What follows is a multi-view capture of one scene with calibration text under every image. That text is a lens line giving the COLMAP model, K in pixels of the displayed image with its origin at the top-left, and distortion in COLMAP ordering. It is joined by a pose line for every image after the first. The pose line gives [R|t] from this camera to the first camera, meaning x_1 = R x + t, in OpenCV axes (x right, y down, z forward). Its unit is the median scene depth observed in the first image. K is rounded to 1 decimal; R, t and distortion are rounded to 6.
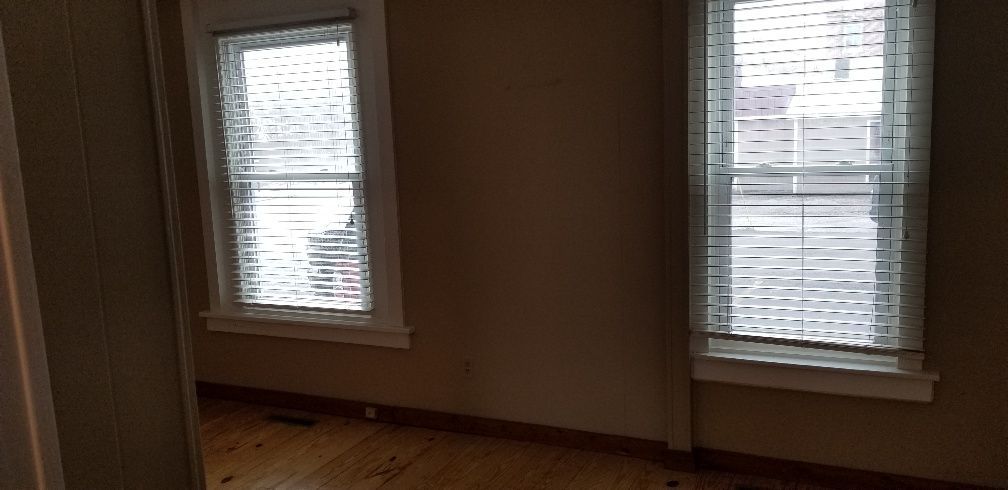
lens RADIAL K [[799.3, 0, 504.9], [0, 799.3, 256.1], [0, 0, 1]] dist [0.110317, -0.318023]
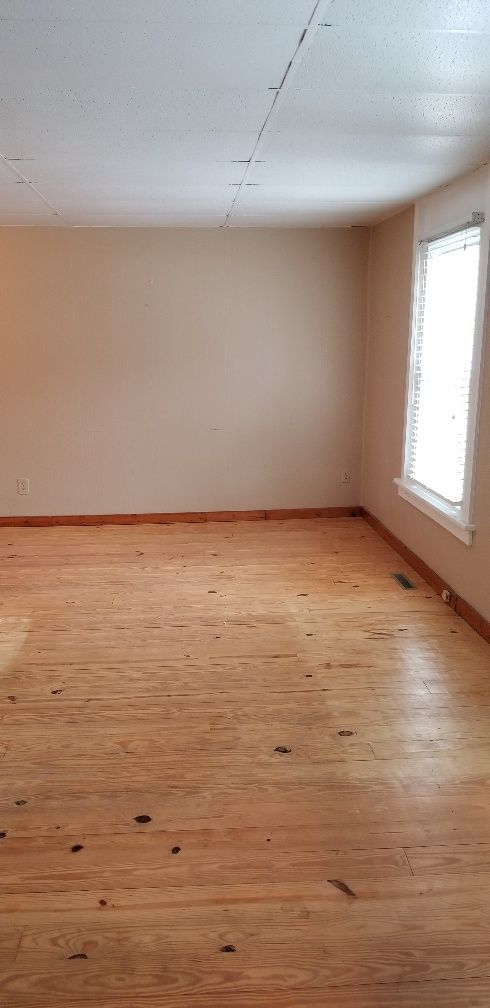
lens RADIAL K [[794.9, 0, 229.9], [0, 794.9, 525.2], [0, 0, 1]] dist [0.101807, -0.206606]
pose [[0.477663, 0.243927, -0.844001, 0.601095], [-0.154371, 0.969039, 0.192699, -0.061652], [0.864874, 0.038244, 0.500530, 0.211050]]
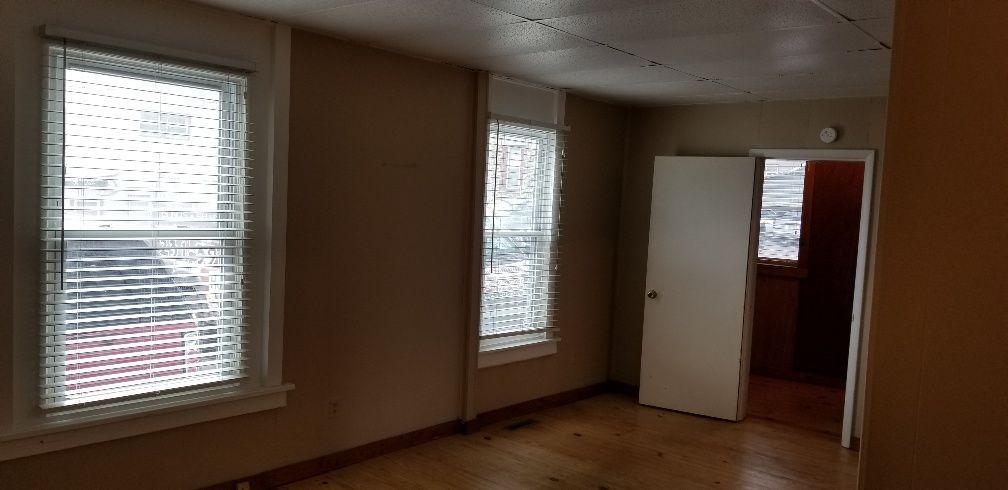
lens RADIAL K [[798.0, 0, 530.4], [0, 798.0, 250.2], [0, 0, 1]] dist [0.093006, -0.209634]
pose [[0.223915, -0.013104, 0.974521, -1.030113], [0.093033, 0.995631, -0.007989, -0.041900], [-0.970158, 0.092451, 0.224156, 0.459977]]
